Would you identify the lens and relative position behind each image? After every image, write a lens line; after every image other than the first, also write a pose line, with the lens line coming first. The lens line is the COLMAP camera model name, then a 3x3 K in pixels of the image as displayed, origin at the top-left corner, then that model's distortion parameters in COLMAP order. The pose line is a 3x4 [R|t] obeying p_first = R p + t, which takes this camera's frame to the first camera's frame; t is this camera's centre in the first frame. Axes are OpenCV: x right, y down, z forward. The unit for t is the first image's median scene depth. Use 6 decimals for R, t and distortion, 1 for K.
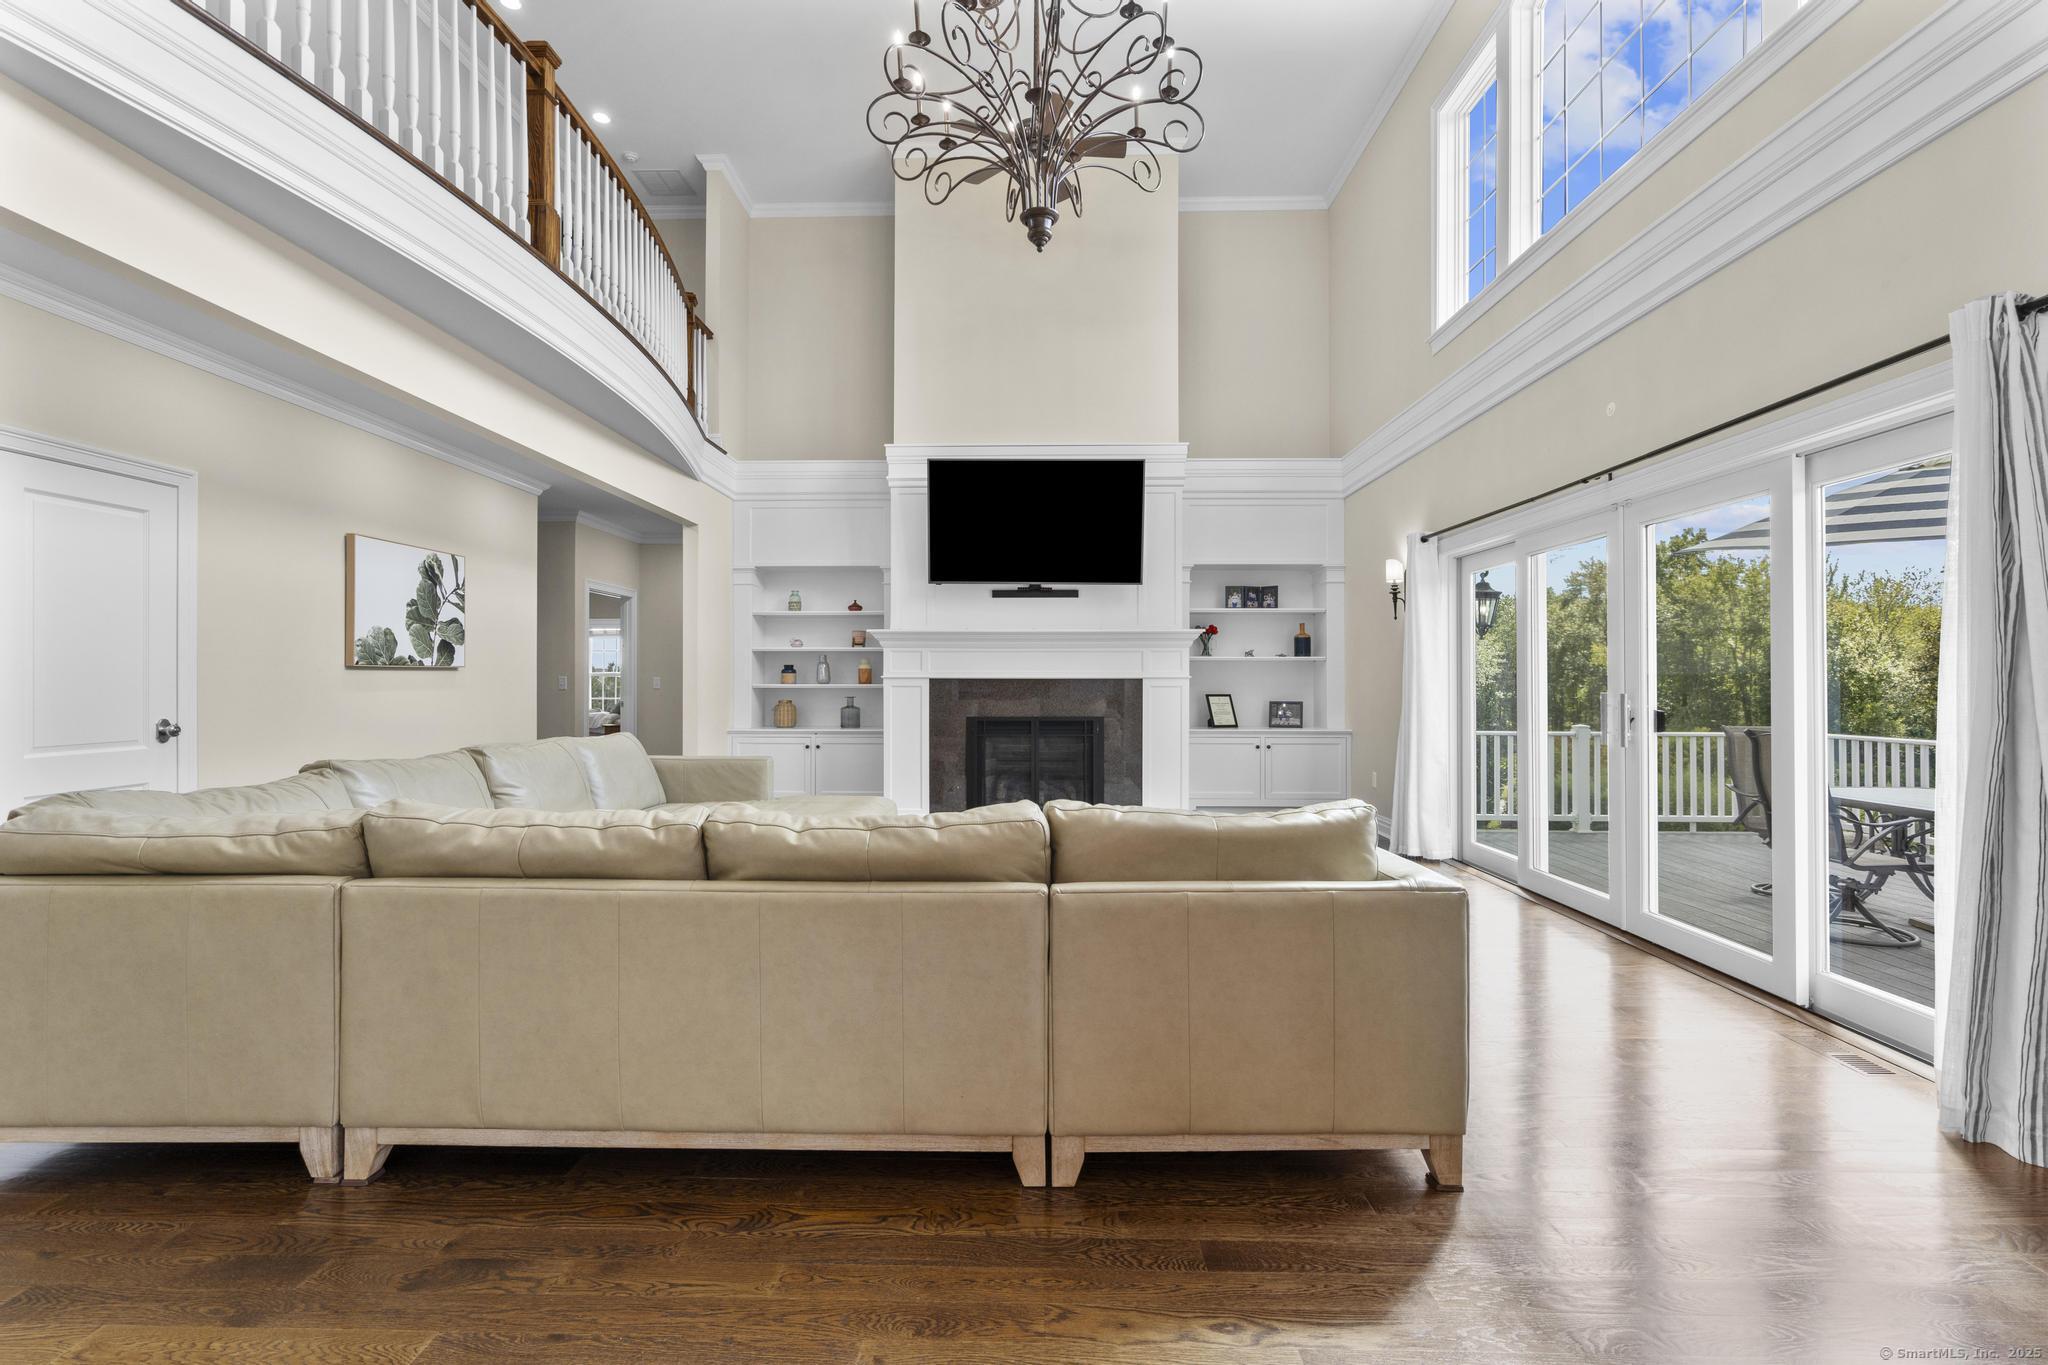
lens RADIAL K [[917.4, 0, 1017.7], [0, 917.4, 685.6], [0, 0, 1]] dist [-0.001185, 0.000852]
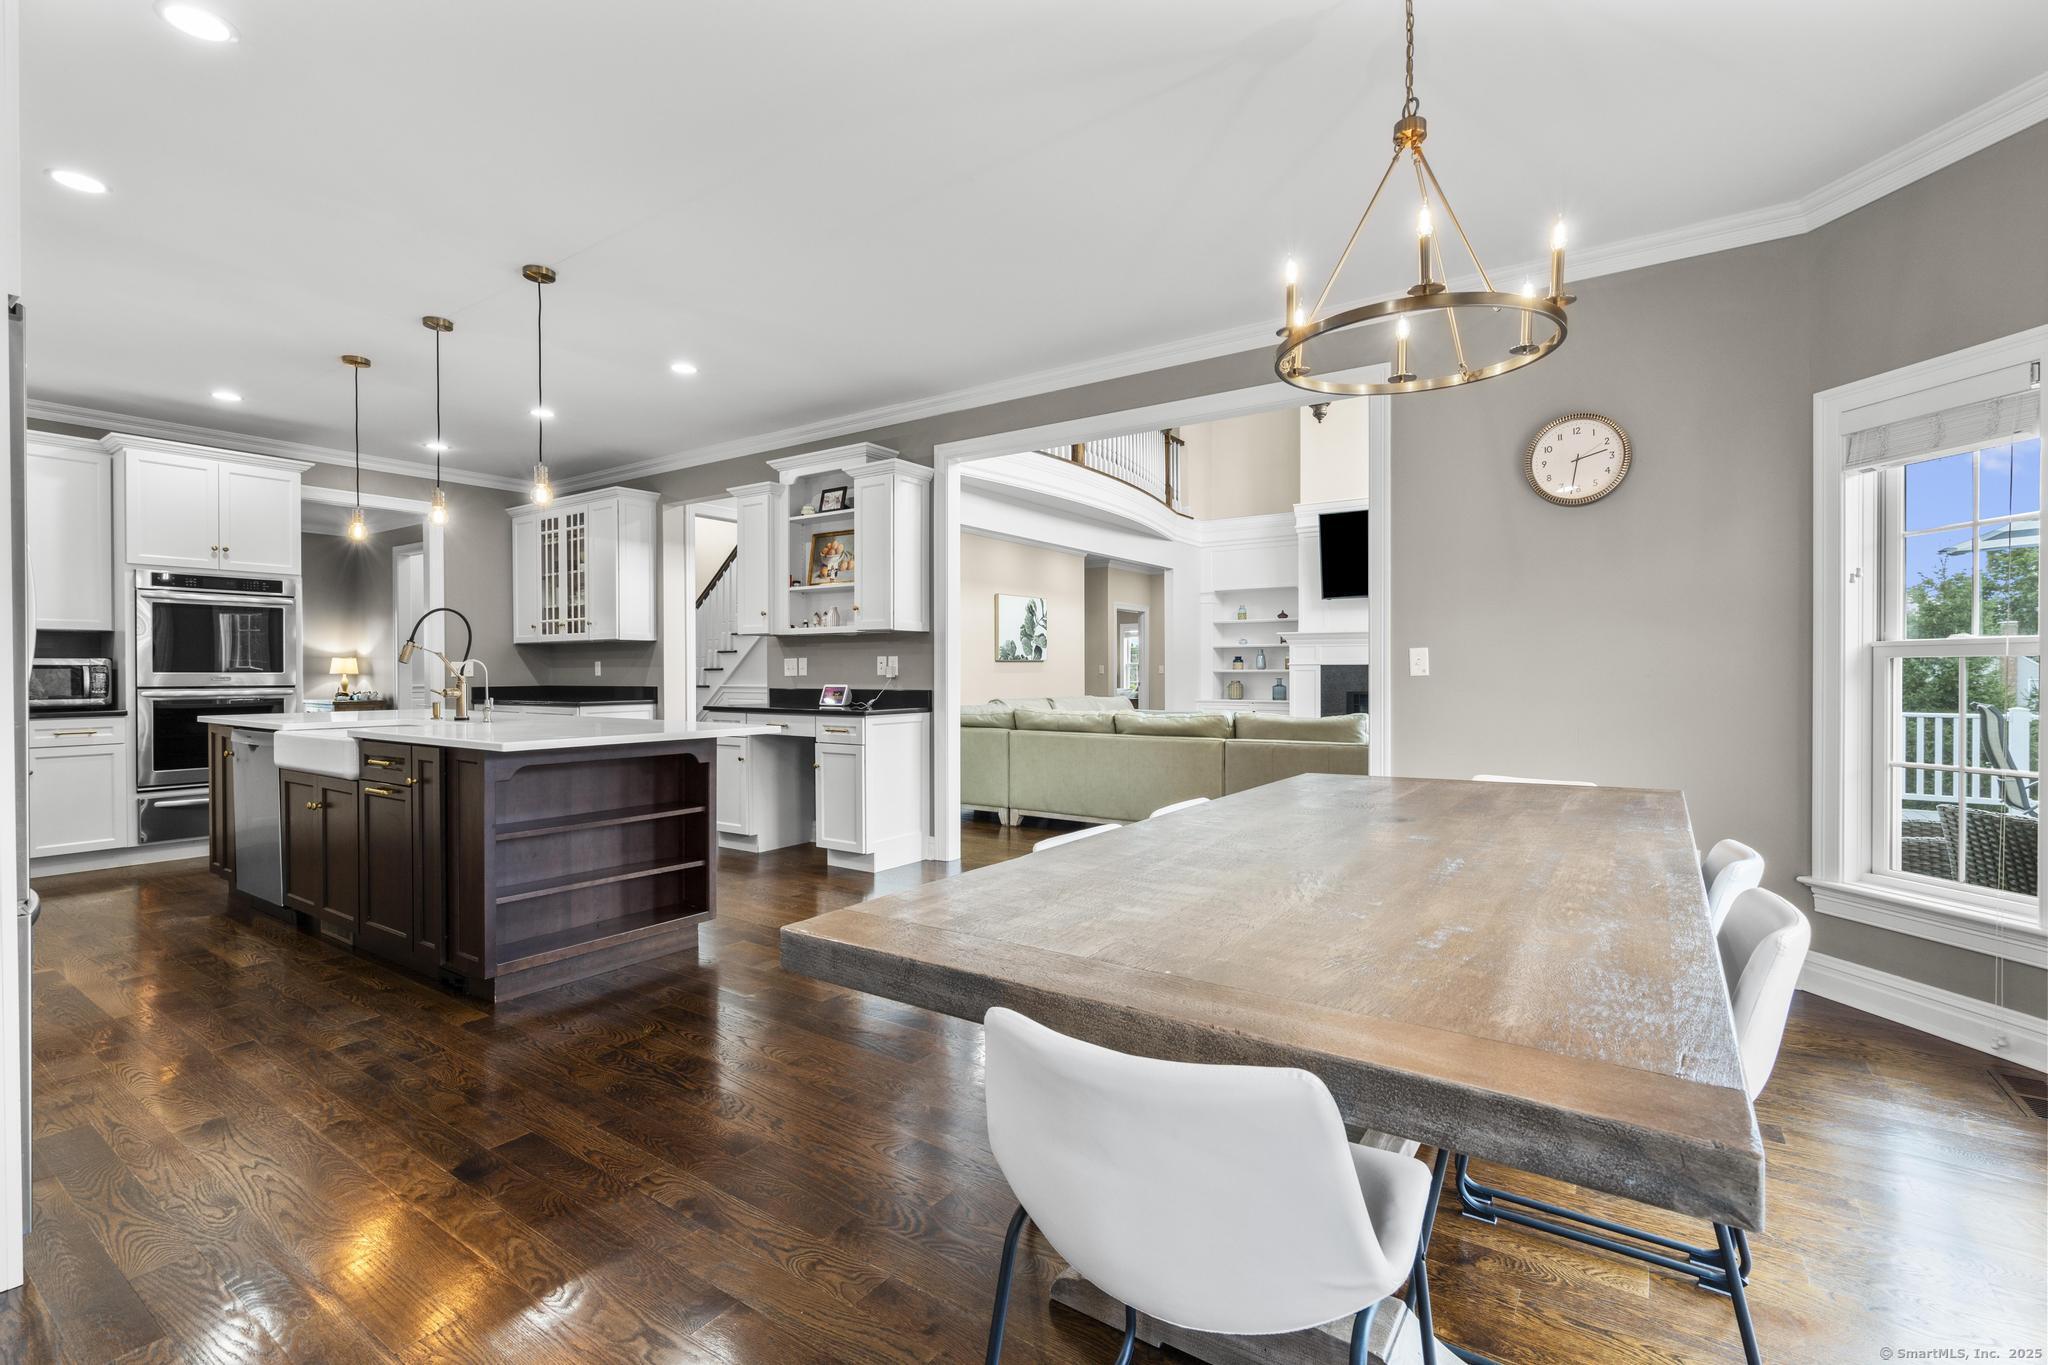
lens RADIAL K [[917.4, 0, 1031.4], [0, 917.4, 679.1], [0, 0, 1]] dist [-0.001185, 0.000852]
pose [[0.843728, -0.000243, -0.536771, 0.296670], [0.002631, 0.999990, 0.003683, 0.008513], [0.536765, -0.004520, 0.843720, -0.471024]]
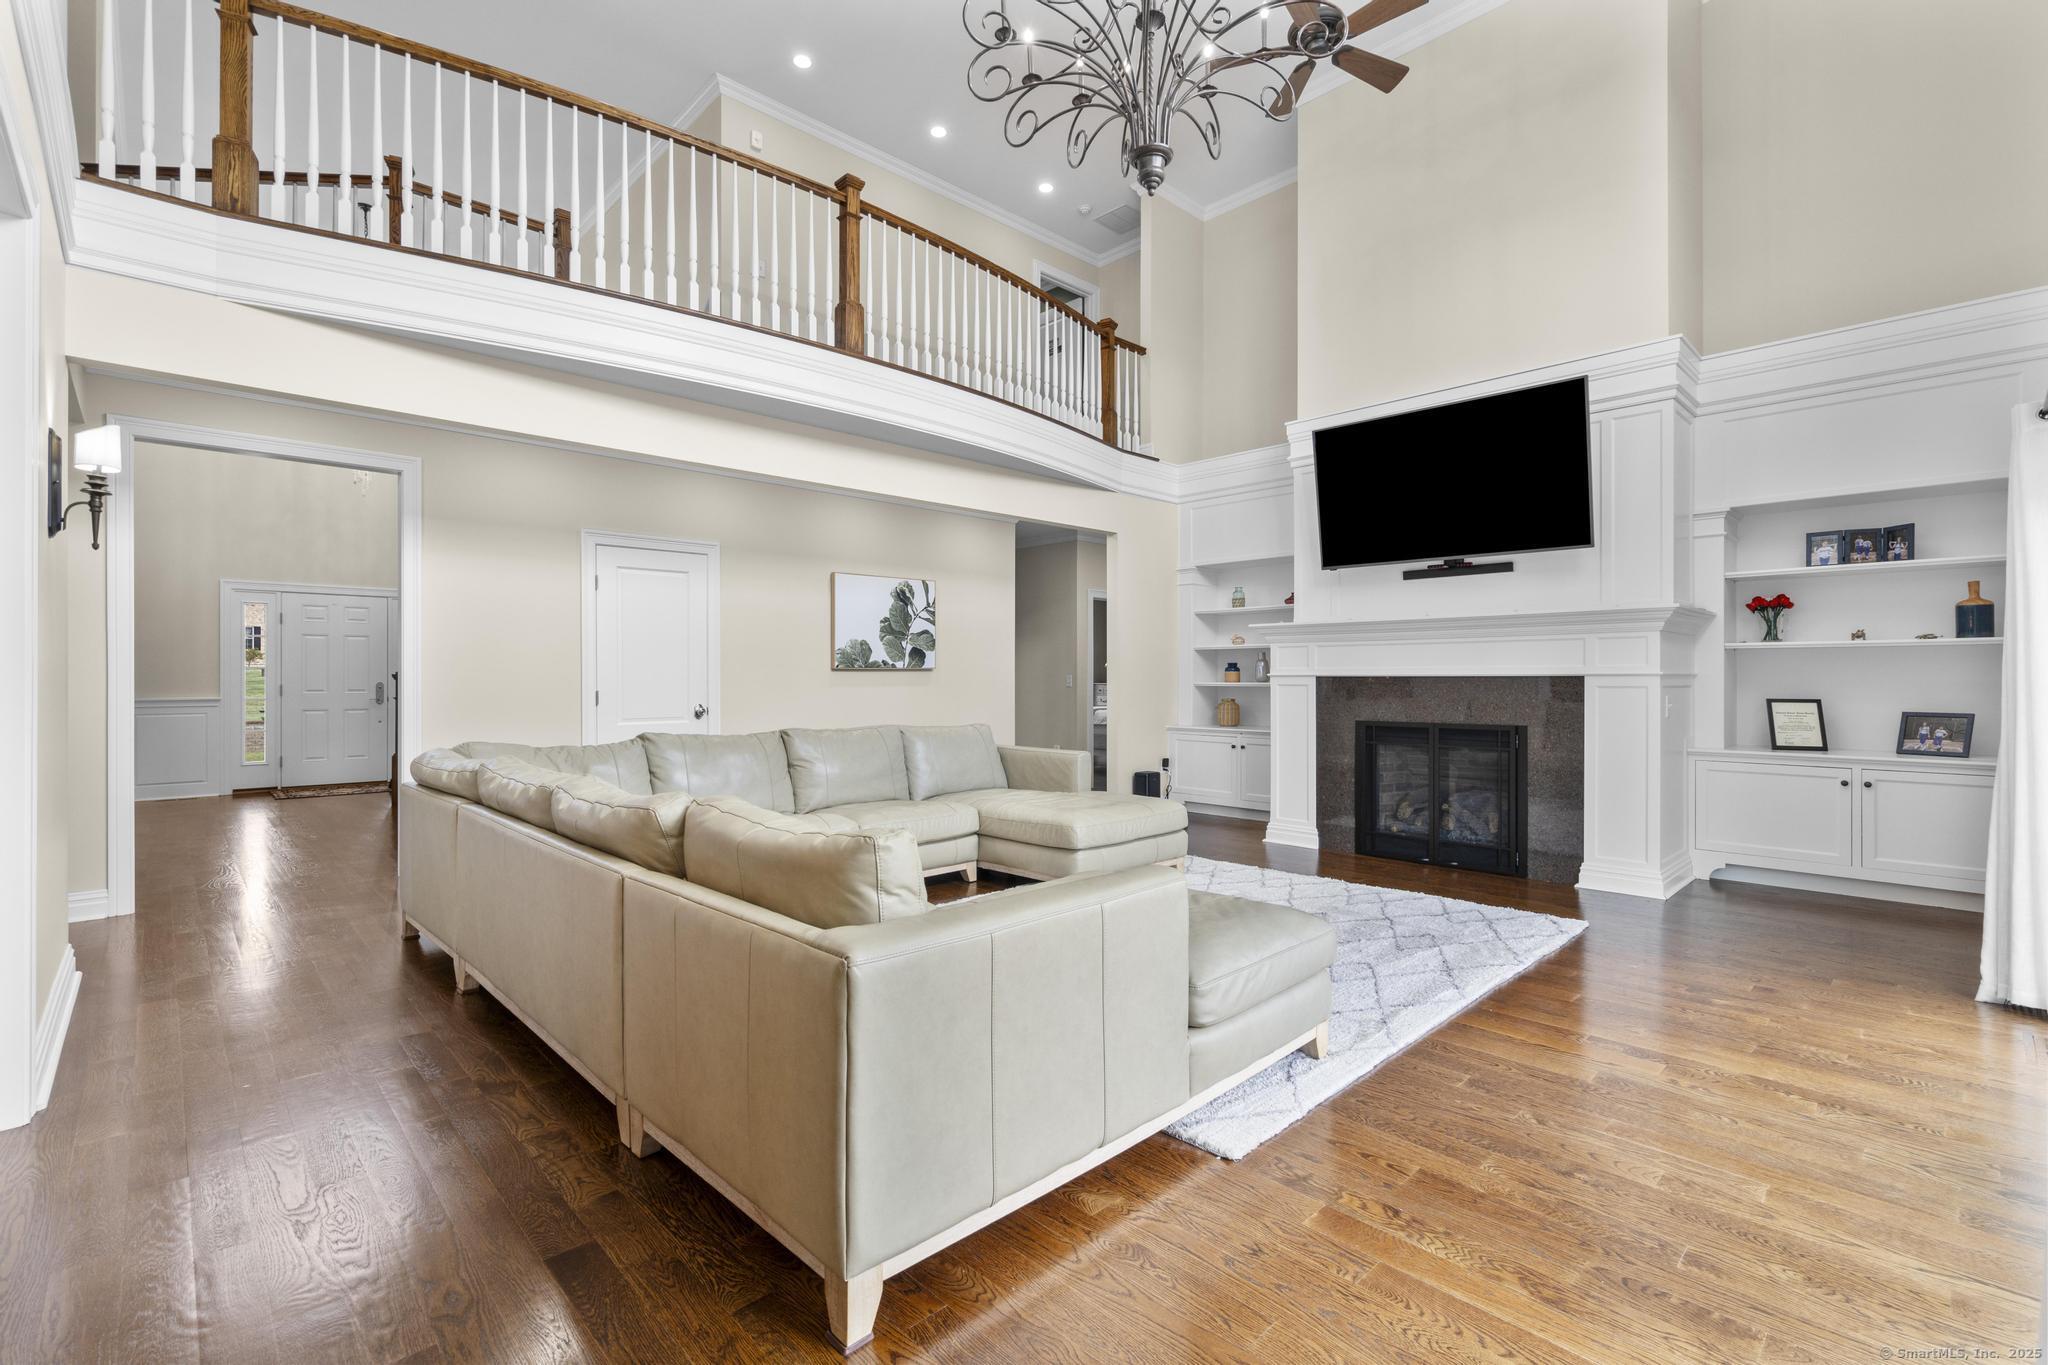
lens RADIAL K [[917.4, 0, 1025.6], [0, 917.4, 676.9], [0, 0, 1]] dist [-0.001185, 0.000852]
pose [[0.713757, -0.001965, -0.700390, 0.327704], [-0.002331, 0.999984, -0.005181, -0.001966], [0.700389, 0.005331, 0.713741, 0.164795]]
